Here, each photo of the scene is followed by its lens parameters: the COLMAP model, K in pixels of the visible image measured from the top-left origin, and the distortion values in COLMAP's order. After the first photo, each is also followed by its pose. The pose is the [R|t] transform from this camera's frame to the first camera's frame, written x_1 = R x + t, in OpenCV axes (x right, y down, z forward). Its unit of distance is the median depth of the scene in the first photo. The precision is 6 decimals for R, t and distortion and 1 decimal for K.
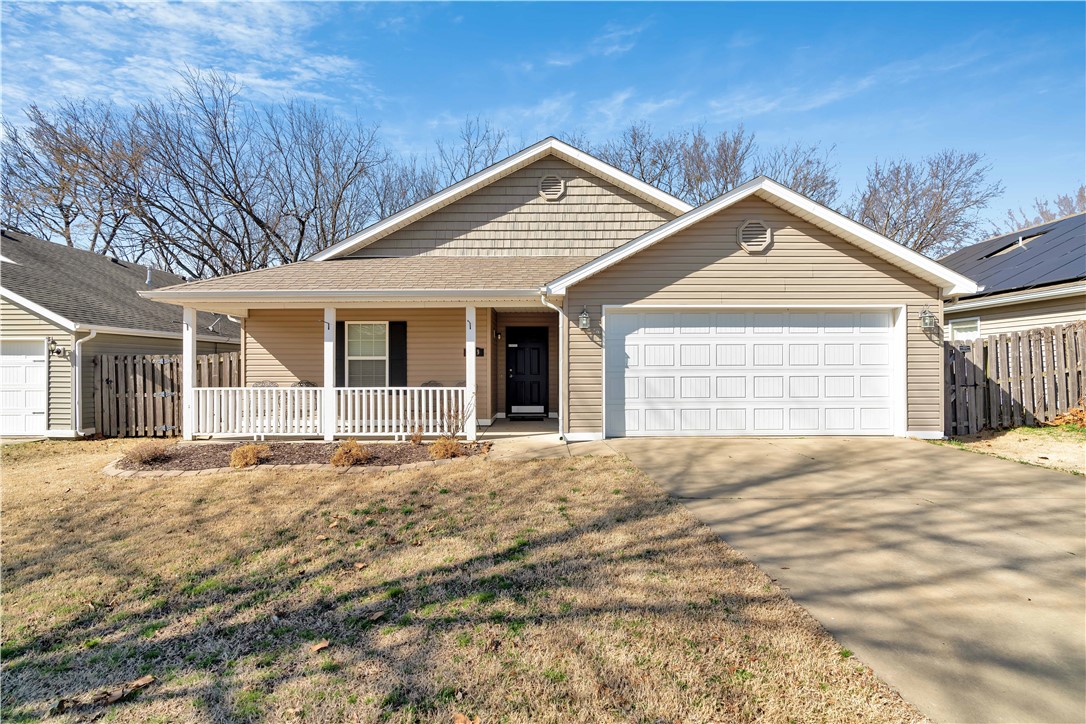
lens RADIAL K [[493.8, 0, 549.1], [0, 493.8, 363.4], [0, 0, 1]] dist [-0.003943, 0.001780]
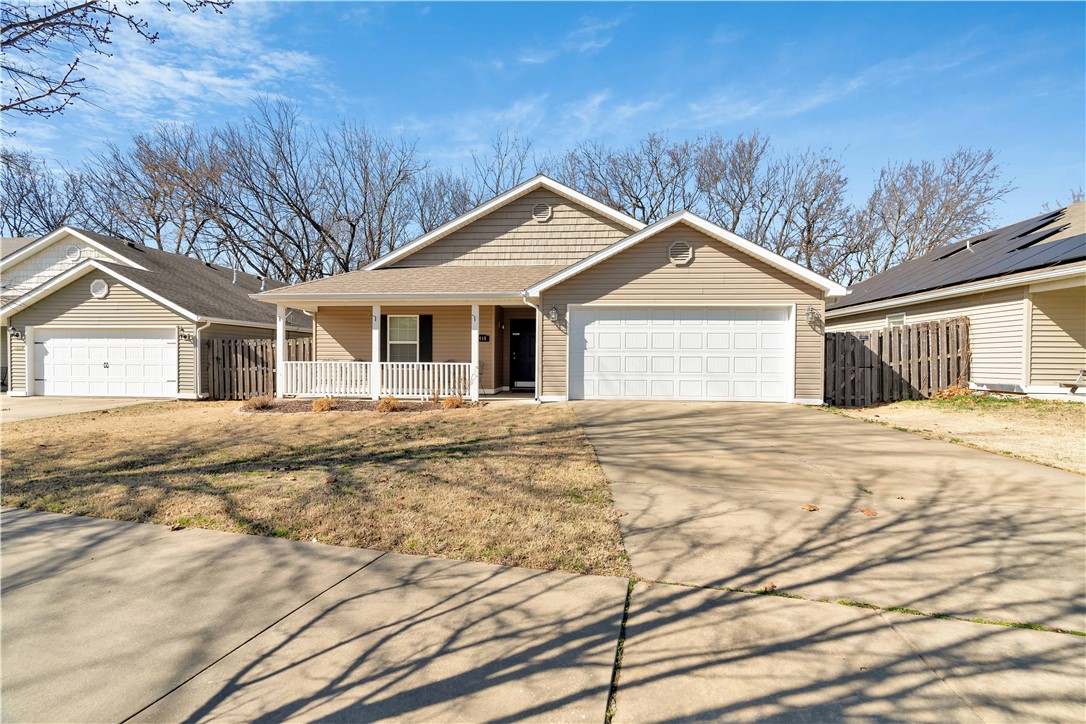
lens RADIAL K [[493.8, 0, 549.6], [0, 493.8, 364.6], [0, 0, 1]] dist [-0.003943, 0.001780]
pose [[0.996714, 0.010560, -0.080313, 0.134666], [-0.009120, 0.999791, 0.018275, 0.021083], [0.080489, -0.017483, 0.996602, -0.302482]]
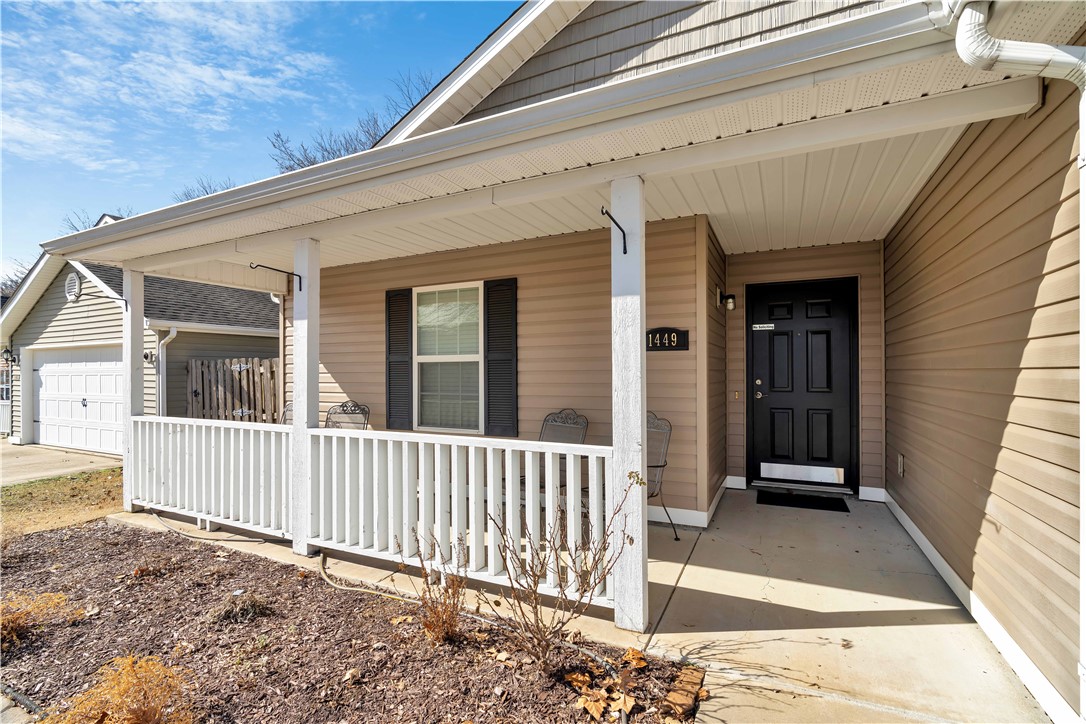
lens RADIAL K [[493.8, 0, 546.3], [0, 493.8, 369.8], [0, 0, 1]] dist [-0.003943, 0.001780]
pose [[0.895455, -0.004126, -0.445133, -0.058599], [0.006592, 0.999970, 0.003992, -0.000690], [0.445103, -0.006509, 0.895456, 0.596209]]
